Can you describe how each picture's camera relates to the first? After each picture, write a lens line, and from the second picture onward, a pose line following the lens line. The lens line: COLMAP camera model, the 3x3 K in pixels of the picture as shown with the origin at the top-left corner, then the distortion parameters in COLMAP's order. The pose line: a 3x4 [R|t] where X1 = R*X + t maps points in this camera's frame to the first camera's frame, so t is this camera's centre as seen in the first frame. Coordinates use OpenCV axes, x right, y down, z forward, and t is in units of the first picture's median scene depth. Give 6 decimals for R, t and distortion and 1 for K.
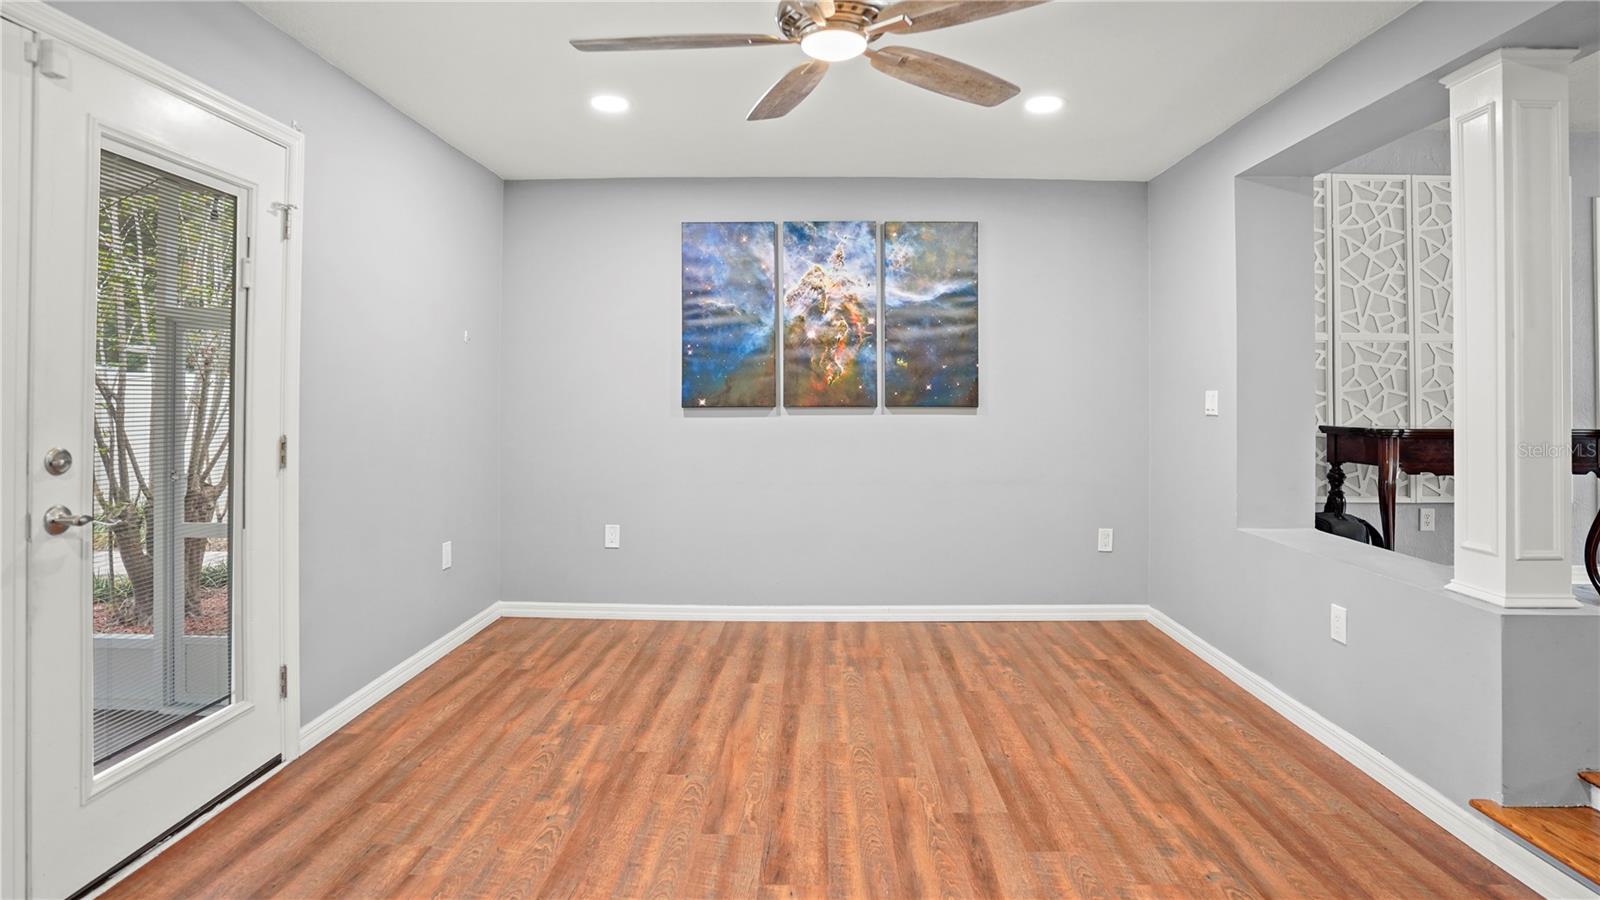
lens RADIAL K [[811.8, 0, 808.4], [0, 811.8, 381.3], [0, 0, 1]] dist [-0.081286, 0.038309]
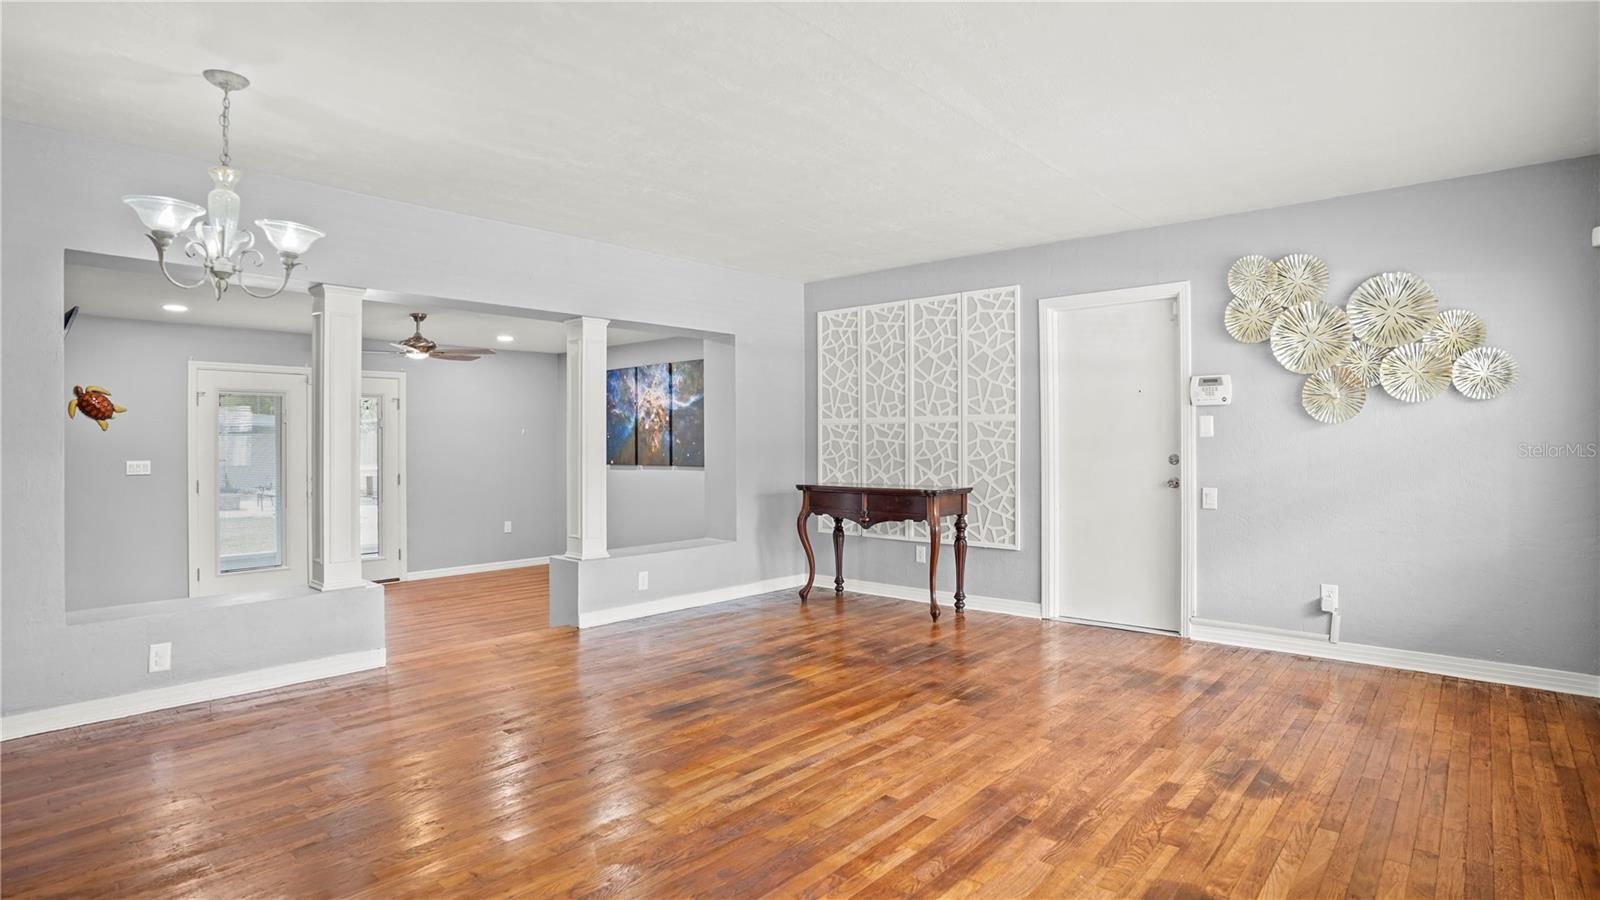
lens RADIAL K [[813.0, 0, 791.2], [0, 813.0, 436.4], [0, 0, 1]] dist [-0.088883, 0.042625]
pose [[0.752685, -0.012666, -0.658259, 1.489518], [0.018909, 0.999818, 0.002383, -0.033030], [0.658109, -0.014240, 0.752788, -0.190694]]
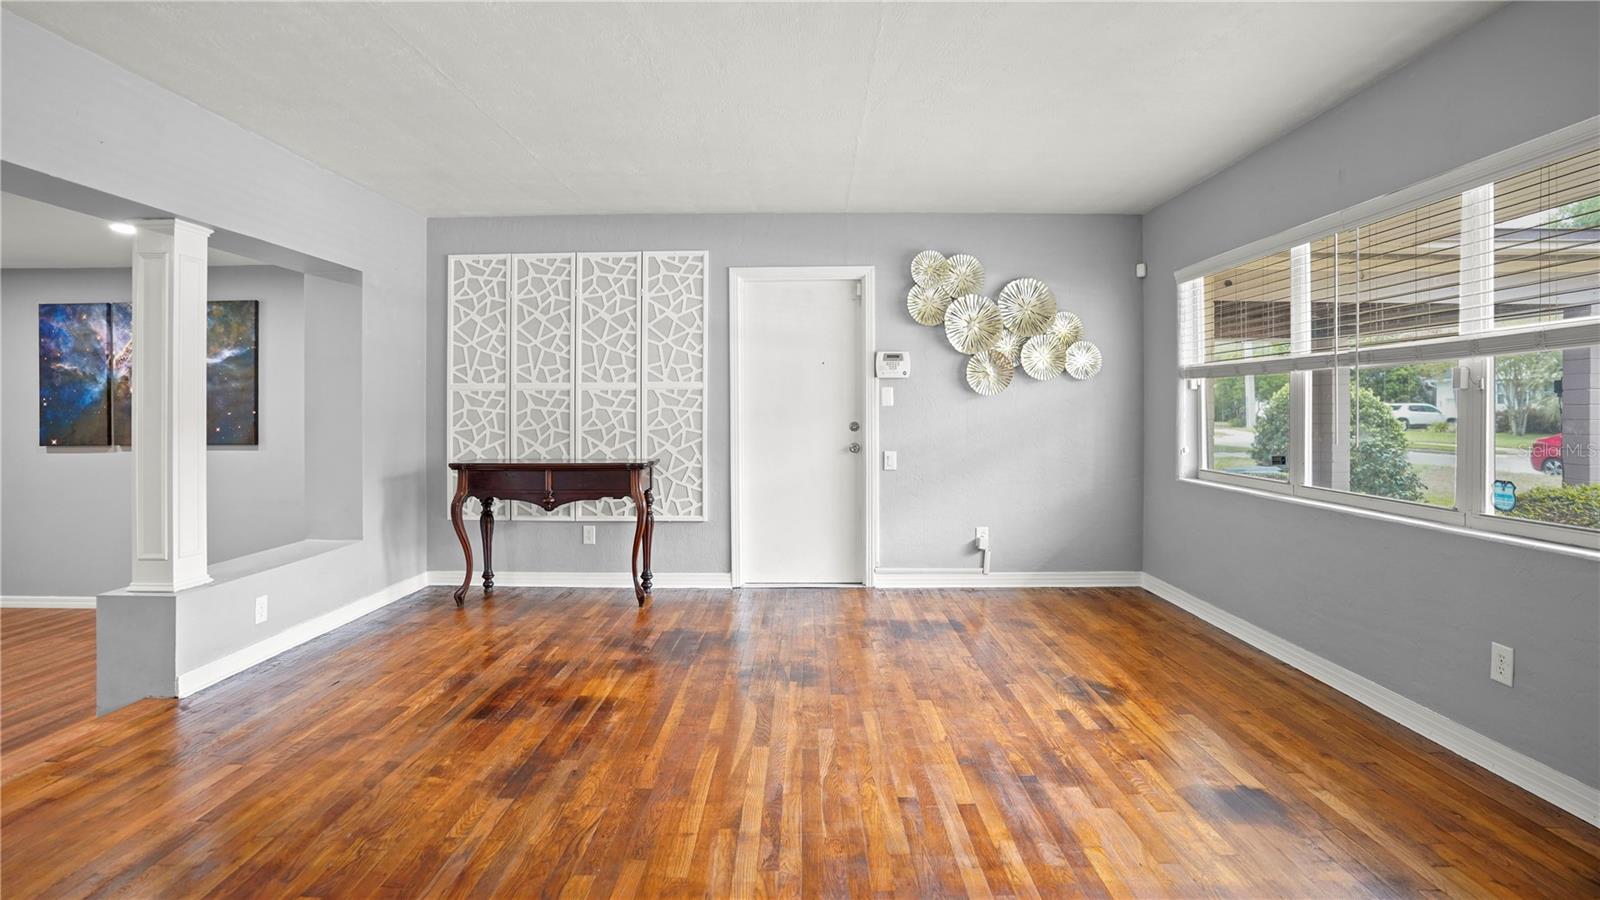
lens RADIAL K [[802.1, 0, 787.3], [0, 802.1, 407.6], [0, 0, 1]] dist [-0.088841, 0.045742]
pose [[0.999866, -0.009733, -0.013199, 1.077901], [0.009922, 0.999848, 0.014330, -0.035840], [0.013058, -0.014460, 0.999810, -0.230449]]
